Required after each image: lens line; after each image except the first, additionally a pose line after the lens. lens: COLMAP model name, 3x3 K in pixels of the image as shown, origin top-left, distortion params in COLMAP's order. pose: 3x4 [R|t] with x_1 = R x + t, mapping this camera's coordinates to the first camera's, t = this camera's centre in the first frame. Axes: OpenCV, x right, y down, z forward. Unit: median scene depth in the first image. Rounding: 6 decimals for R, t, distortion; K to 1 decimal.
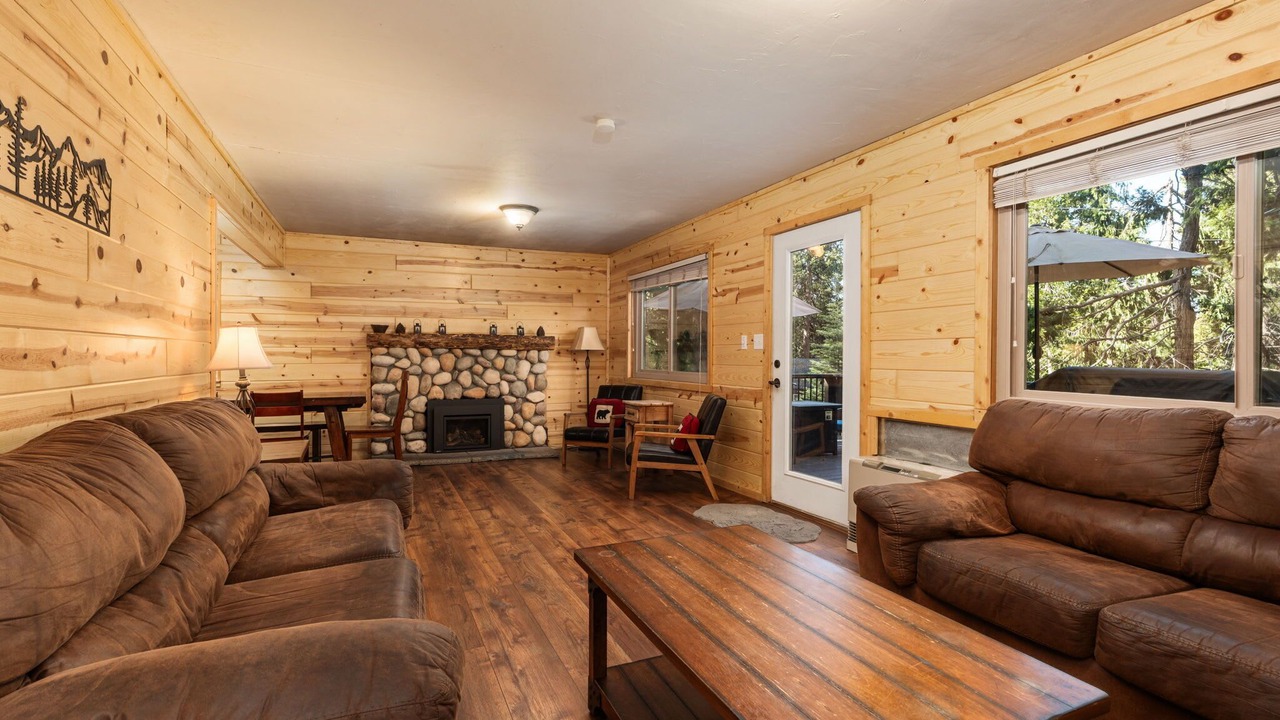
lens RADIAL K [[578.4, 0, 646.4], [0, 578.4, 363.0], [0, 0, 1]] dist [-0.007754, 0.003121]
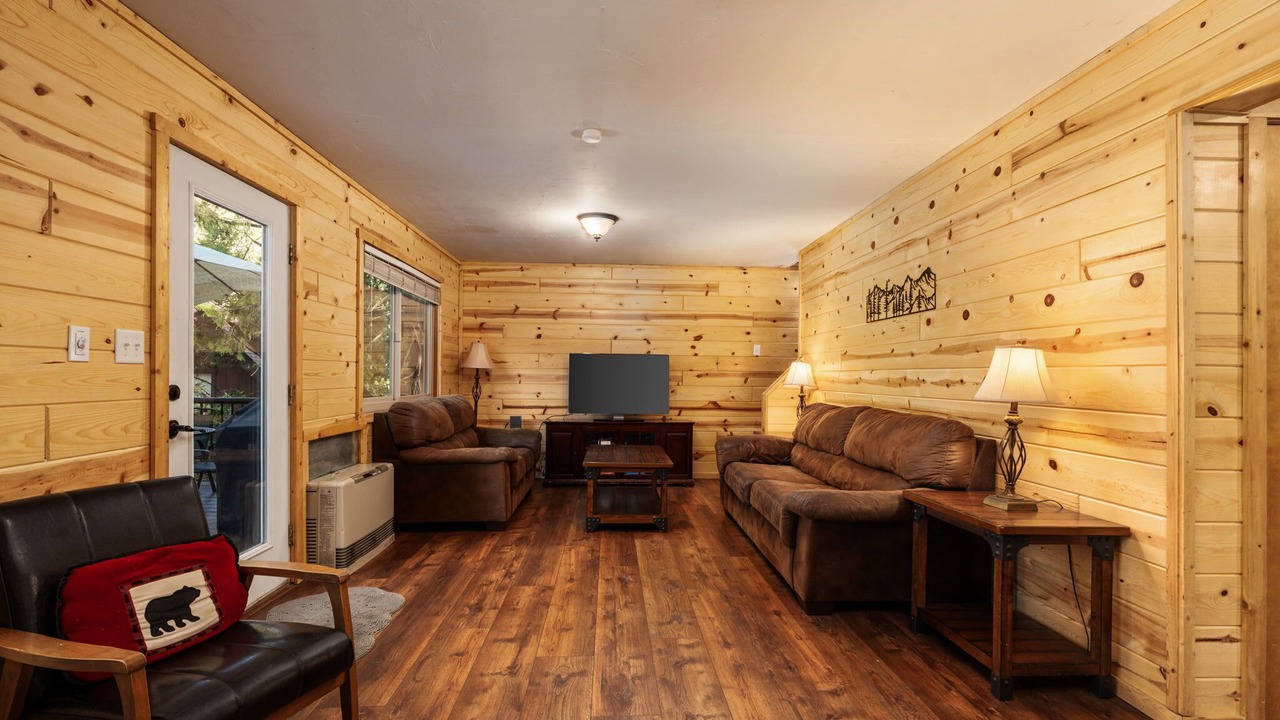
lens RADIAL K [[578.4, 0, 644.5], [0, 578.4, 369.4], [0, 0, 1]] dist [-0.007754, 0.003121]
pose [[-0.927157, -0.008104, 0.374584, -0.452911], [-0.006936, 0.999966, 0.004466, -0.030131], [-0.374608, 0.001542, -0.927182, 1.642974]]
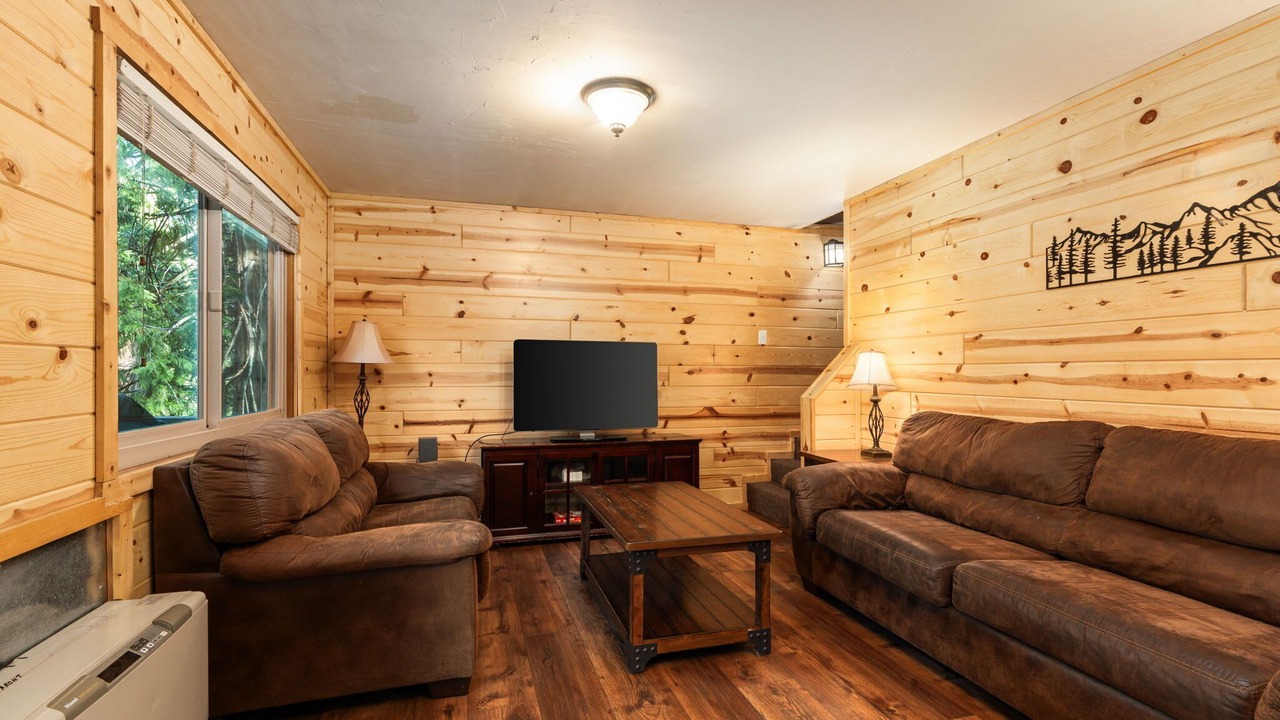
lens RADIAL K [[578.4, 0, 644.4], [0, 578.4, 367.3], [0, 0, 1]] dist [-0.007754, 0.003121]
pose [[-0.989021, -0.003238, 0.147741, -0.001368], [-0.001855, 0.999953, 0.009495, -0.025935], [-0.147765, 0.009117, -0.988980, 1.193518]]
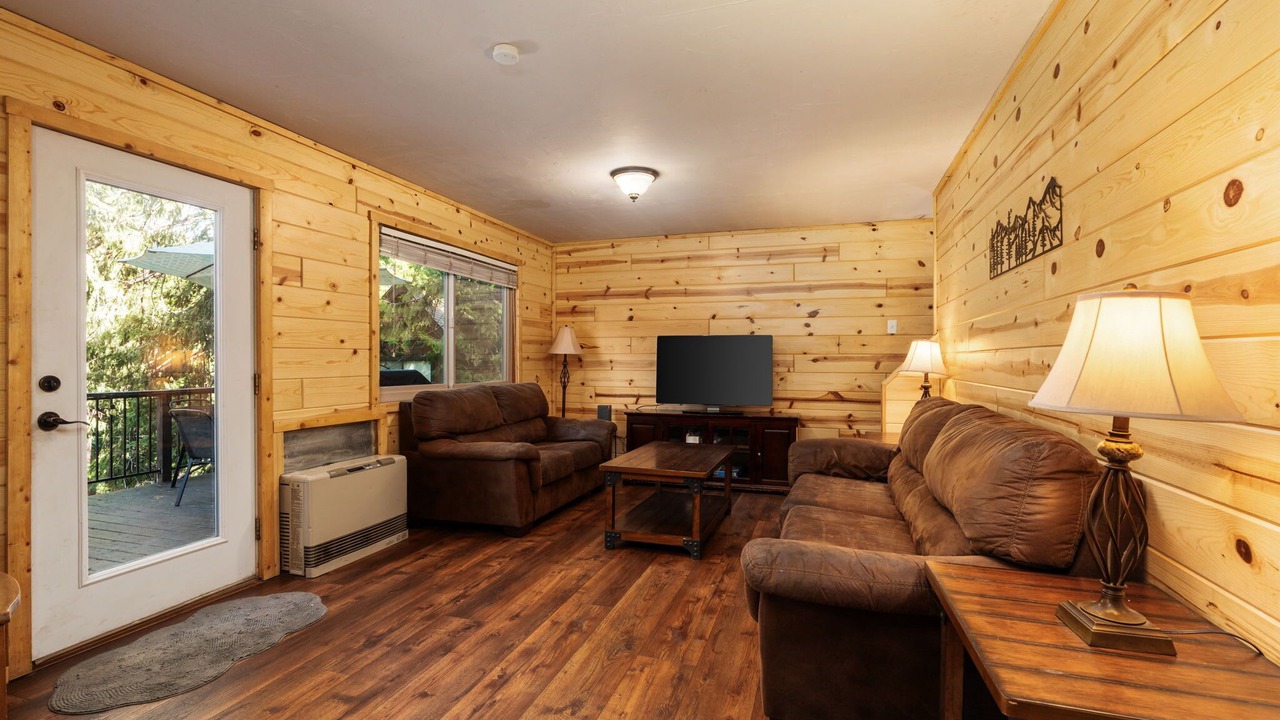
lens RADIAL K [[578.4, 0, 645.4], [0, 578.4, 354.6], [0, 0, 1]] dist [-0.007754, 0.003121]
pose [[-0.735697, 0.001896, 0.677308, -0.624634], [0.007337, 0.999960, 0.005170, -0.027736], [-0.677271, 0.008773, -0.735682, 1.265700]]
